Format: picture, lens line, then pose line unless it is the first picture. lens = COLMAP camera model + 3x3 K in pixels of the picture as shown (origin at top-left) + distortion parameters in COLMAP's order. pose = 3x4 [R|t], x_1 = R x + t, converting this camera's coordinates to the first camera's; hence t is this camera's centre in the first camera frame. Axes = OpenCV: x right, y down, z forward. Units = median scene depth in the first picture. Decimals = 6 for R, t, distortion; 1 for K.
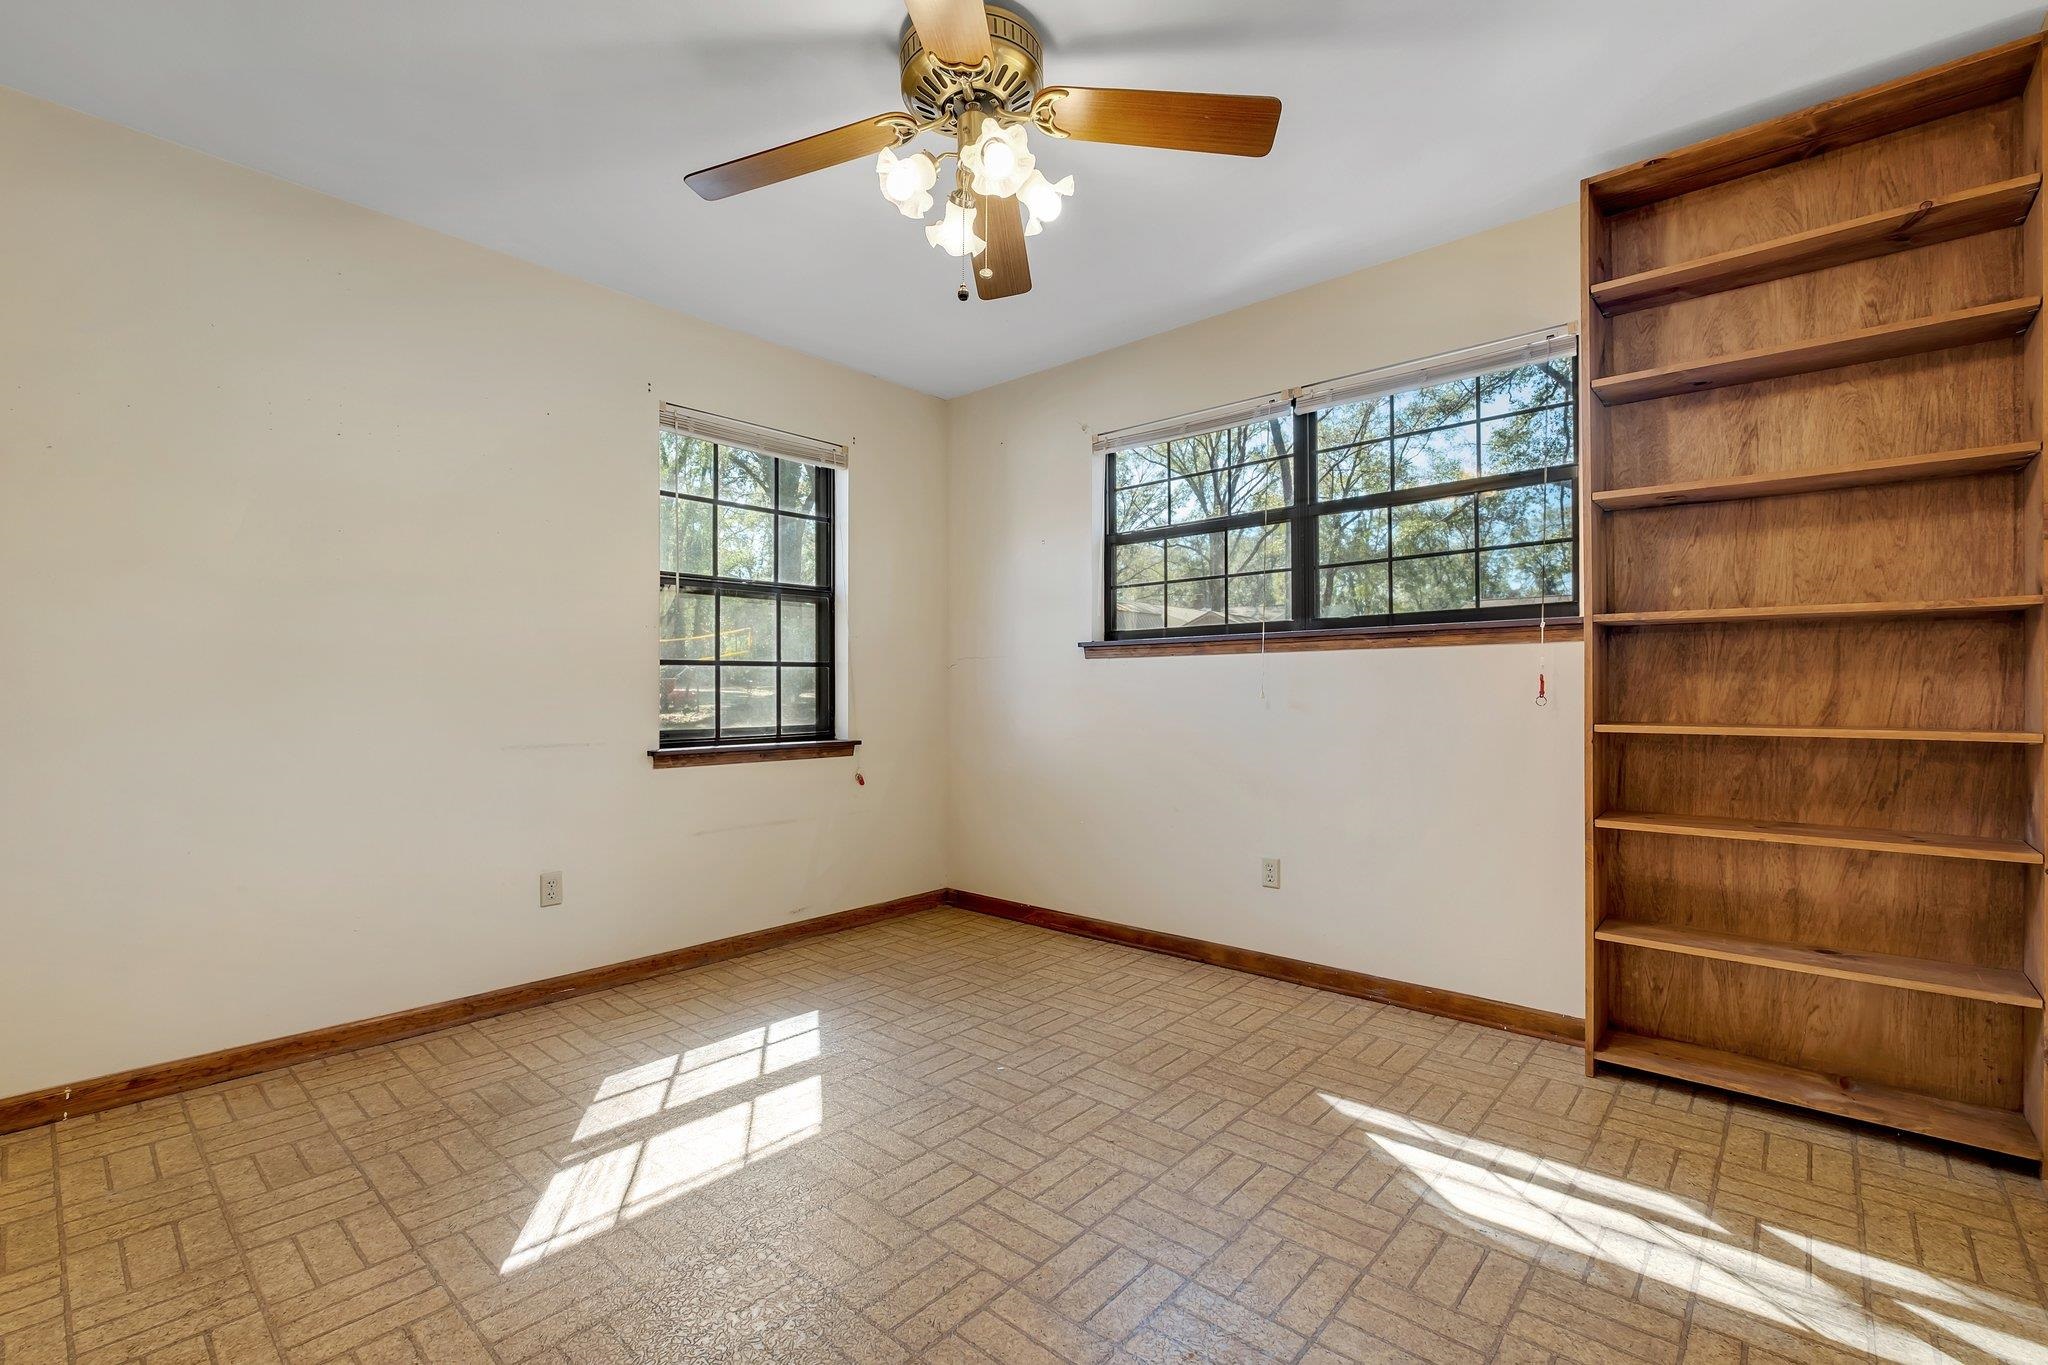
lens RADIAL K [[903.7, 0, 1009.4], [0, 903.7, 682.4], [0, 0, 1]] dist [-0.001168, 0.000052]
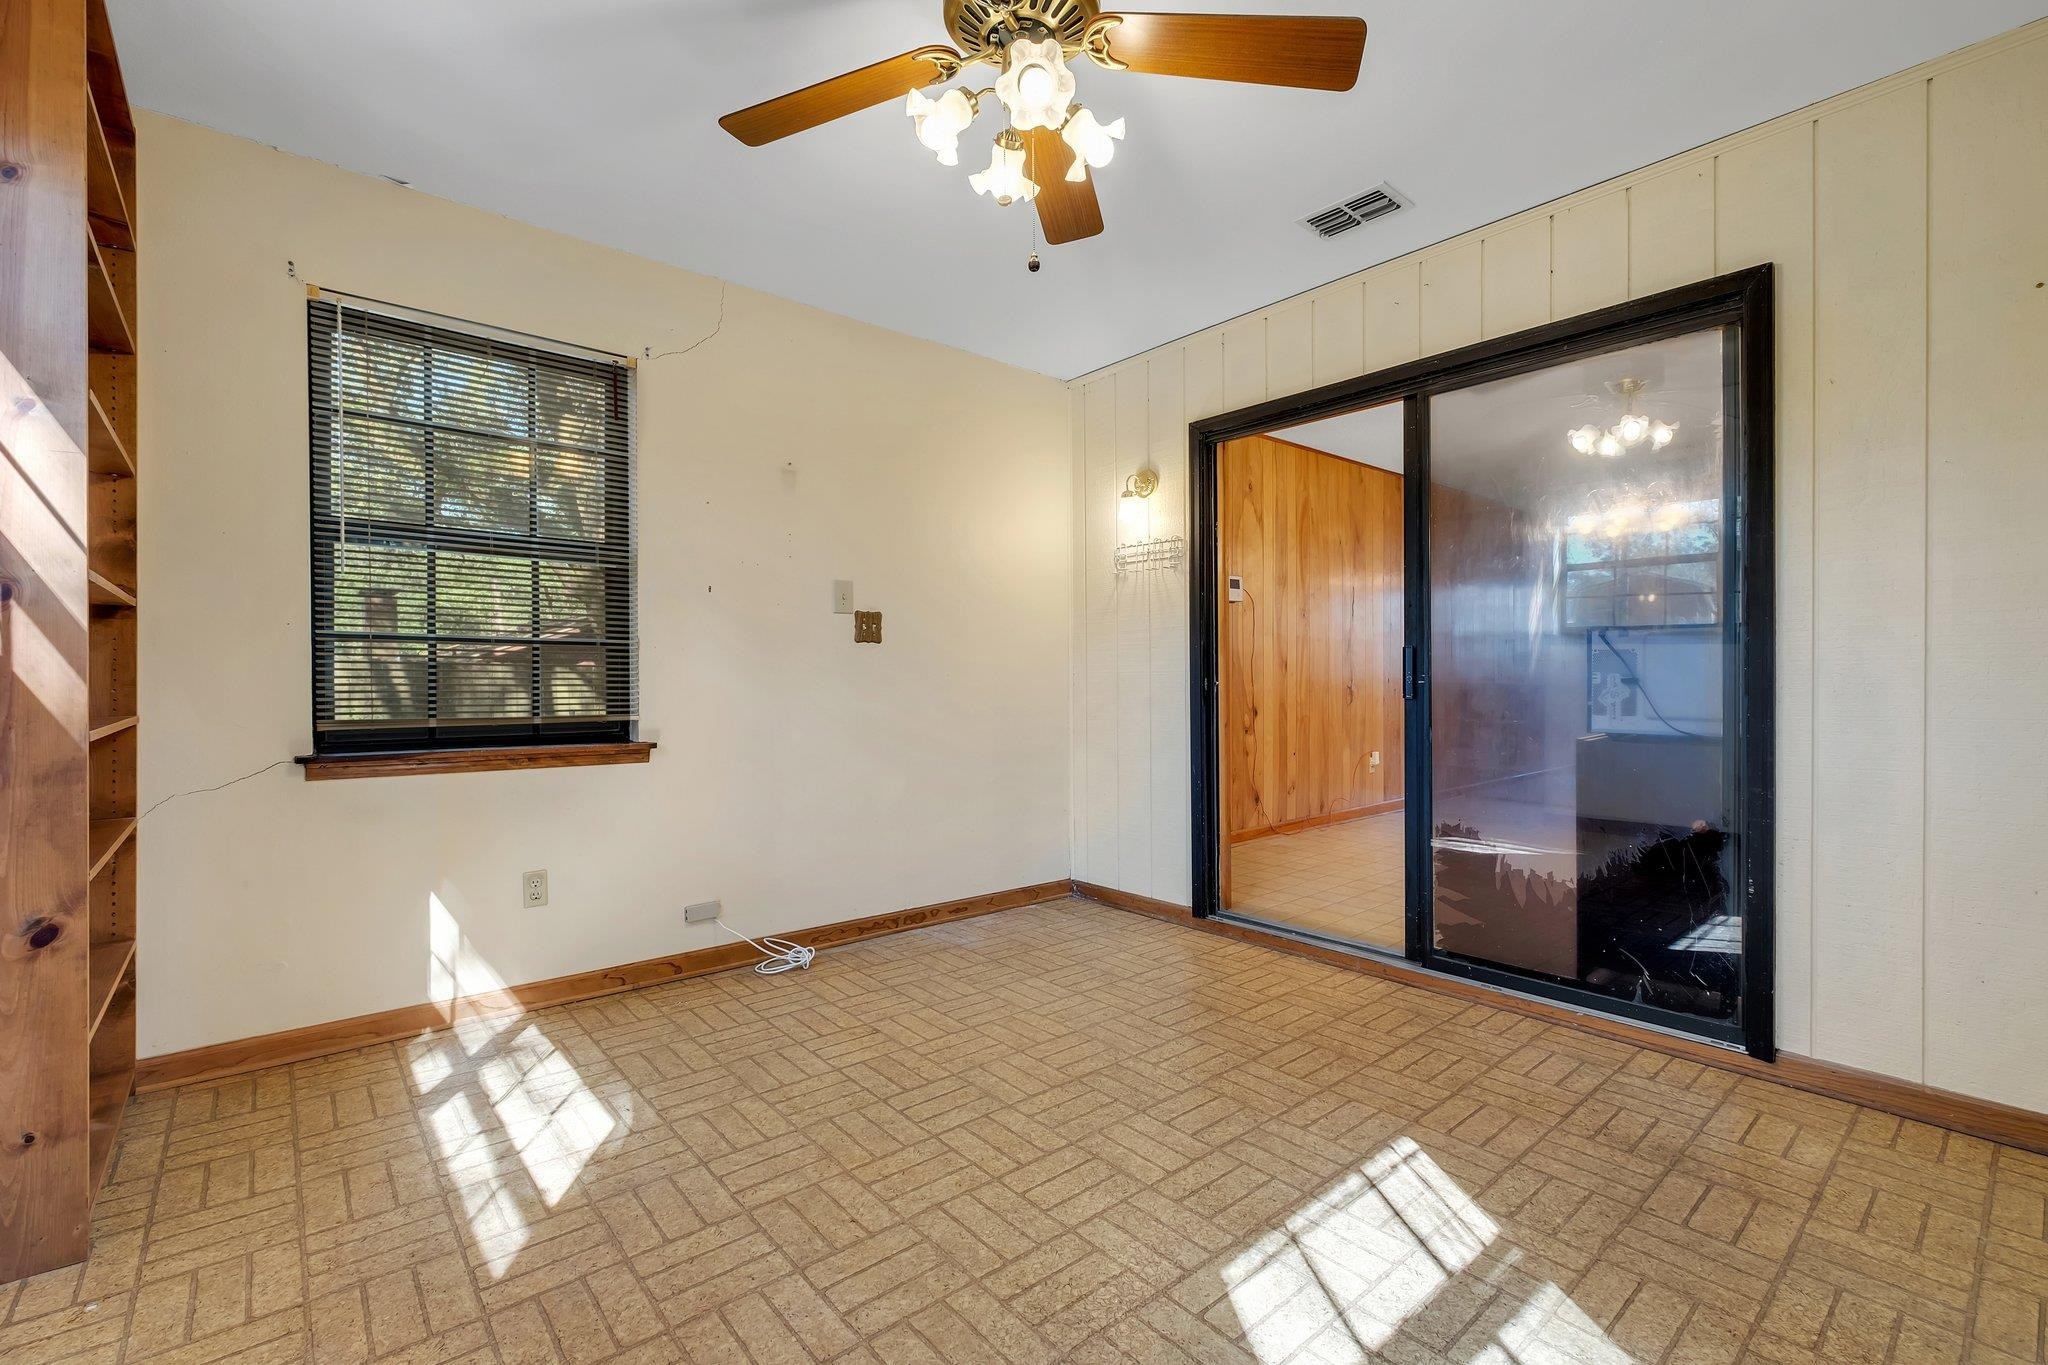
lens RADIAL K [[903.7, 0, 1009.4], [0, 903.7, 682.4], [0, 0, 1]] dist [-0.001168, 0.000052]
pose [[-0.990025, 0.001871, 0.140879, -0.161416], [0.002277, 0.999994, 0.002718, 0.011738], [-0.140873, 0.003012, -0.990023, 1.975810]]
